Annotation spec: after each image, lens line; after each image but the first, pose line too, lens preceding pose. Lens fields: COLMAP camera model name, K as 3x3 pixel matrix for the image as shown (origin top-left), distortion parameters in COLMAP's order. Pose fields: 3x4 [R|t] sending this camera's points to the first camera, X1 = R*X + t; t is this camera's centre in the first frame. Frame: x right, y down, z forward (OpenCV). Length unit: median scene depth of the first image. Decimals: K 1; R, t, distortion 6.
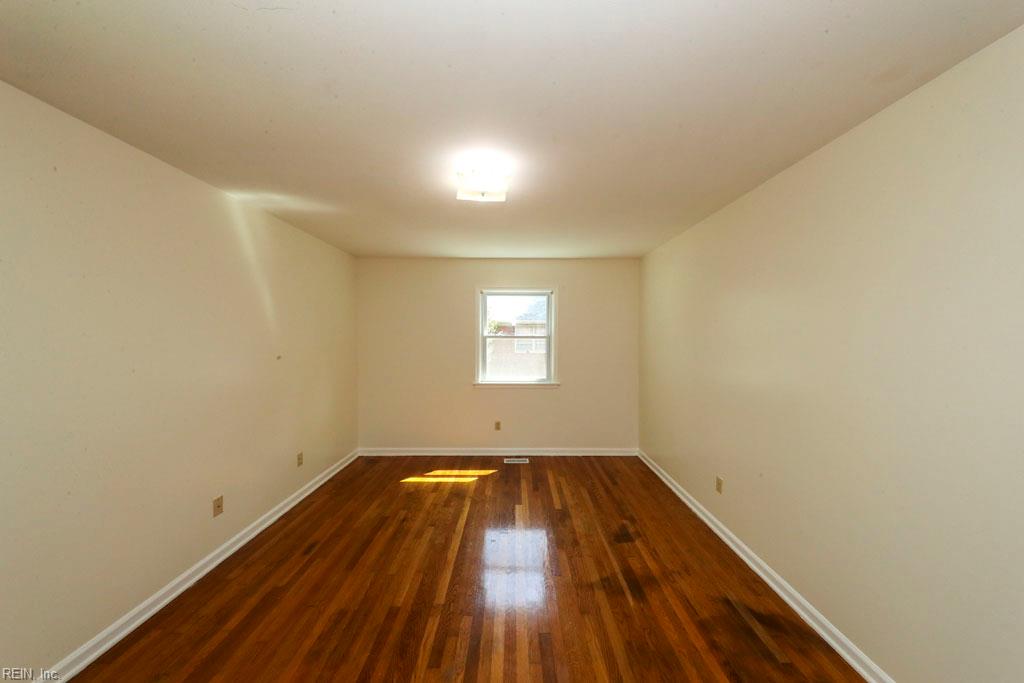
lens RADIAL K [[322.4, 0, 512.0], [0, 322.4, 341.5], [0, 0, 1]] dist [-0.000003, -0.000012]
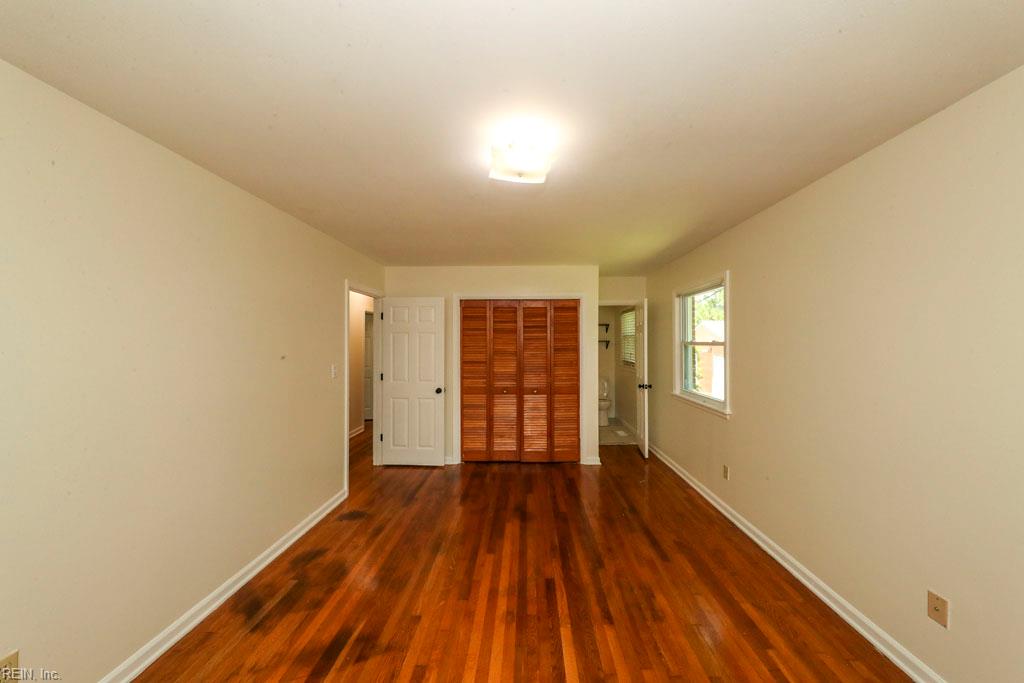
lens RADIAL K [[322.4, 0, 512.0], [0, 322.4, 341.5], [0, 0, 1]] dist [-0.000003, -0.000012]
pose [[-0.999187, 0.000363, 0.040321, -0.109946], [0.000810, 0.999938, 0.011067, -0.030445], [-0.040315, 0.011090, -0.999125, 1.924950]]
